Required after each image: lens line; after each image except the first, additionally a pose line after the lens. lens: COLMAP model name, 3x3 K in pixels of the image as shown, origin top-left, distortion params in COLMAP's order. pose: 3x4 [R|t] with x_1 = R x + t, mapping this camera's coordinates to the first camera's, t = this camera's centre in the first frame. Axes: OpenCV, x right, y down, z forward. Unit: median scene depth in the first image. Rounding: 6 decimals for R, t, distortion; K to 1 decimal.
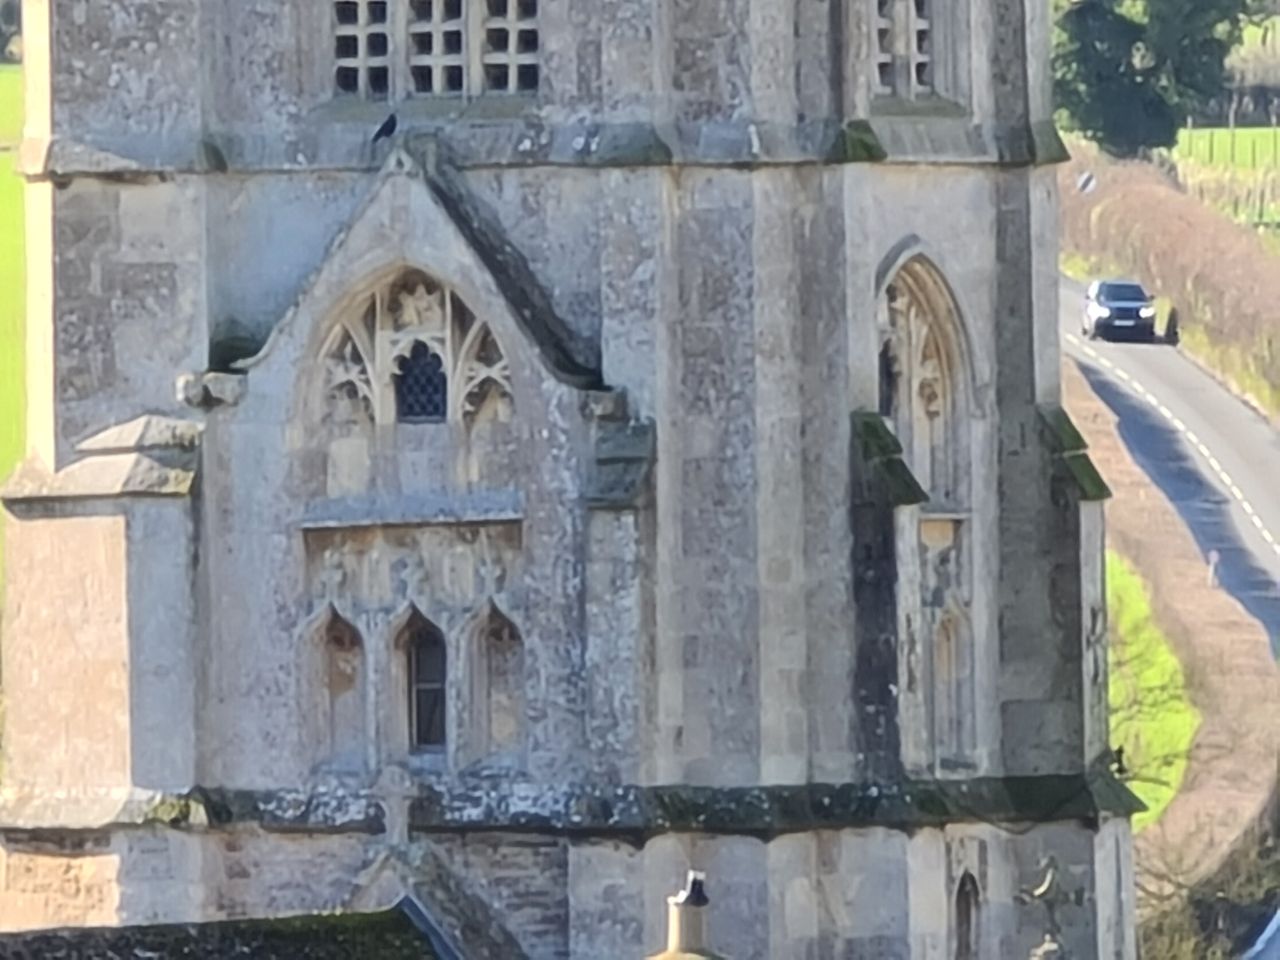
lens RADIAL K [[4885.7, 0, 635.6], [0, 4885.7, 479.6], [0, 0, 1]] dist [0.223324, 0.000000]
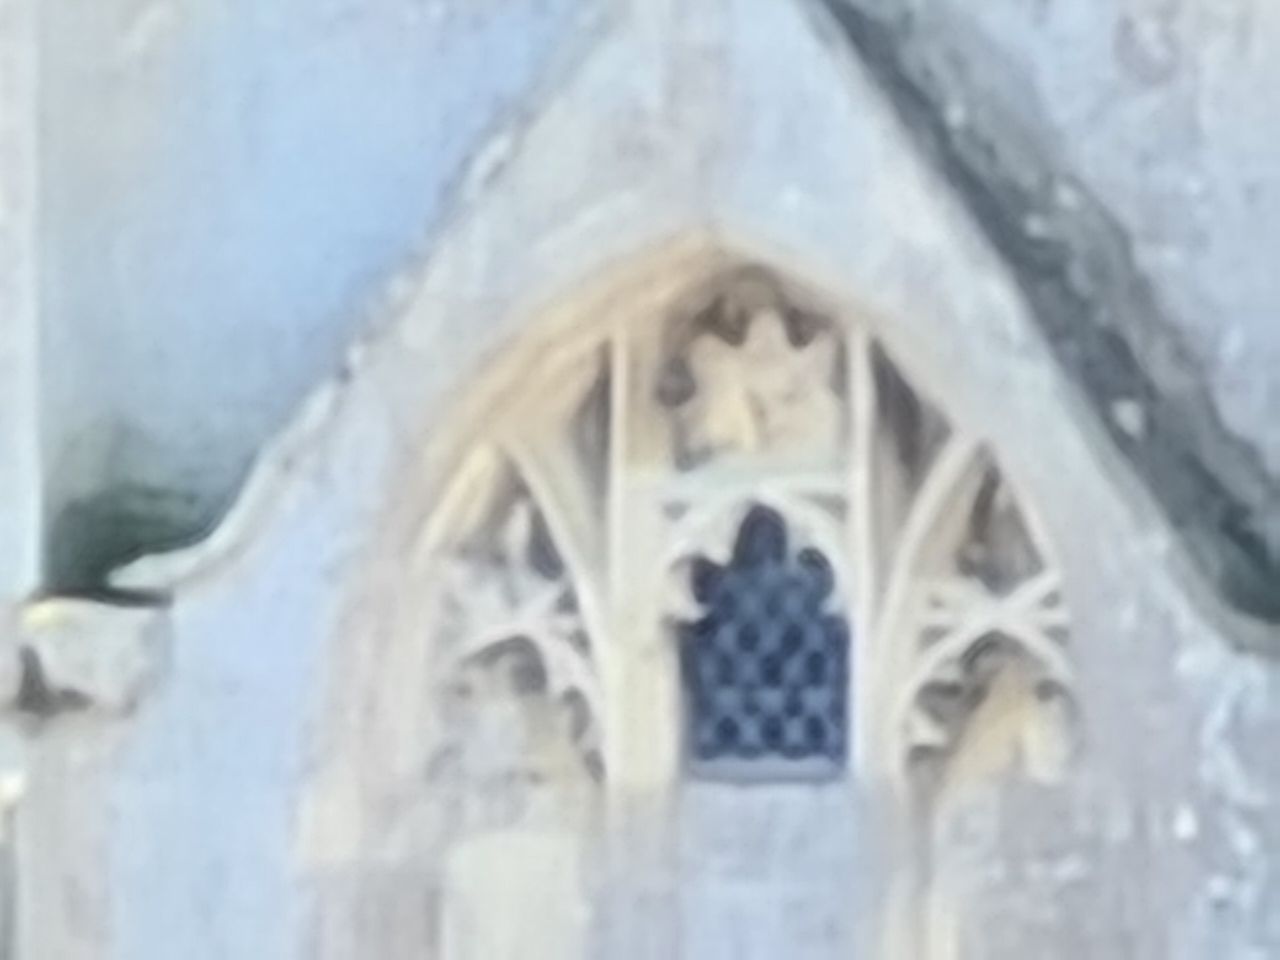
lens RADIAL K [[4885.7, 0, 637.8], [0, 4885.7, 483.9], [0, 0, 1]] dist [0.223324, 0.000000]
pose [[0.991348, 0.011246, -0.130774, -0.012912], [-0.017314, 0.998821, -0.045357, -0.016082], [0.130110, 0.047229, 0.990374, 0.706030]]
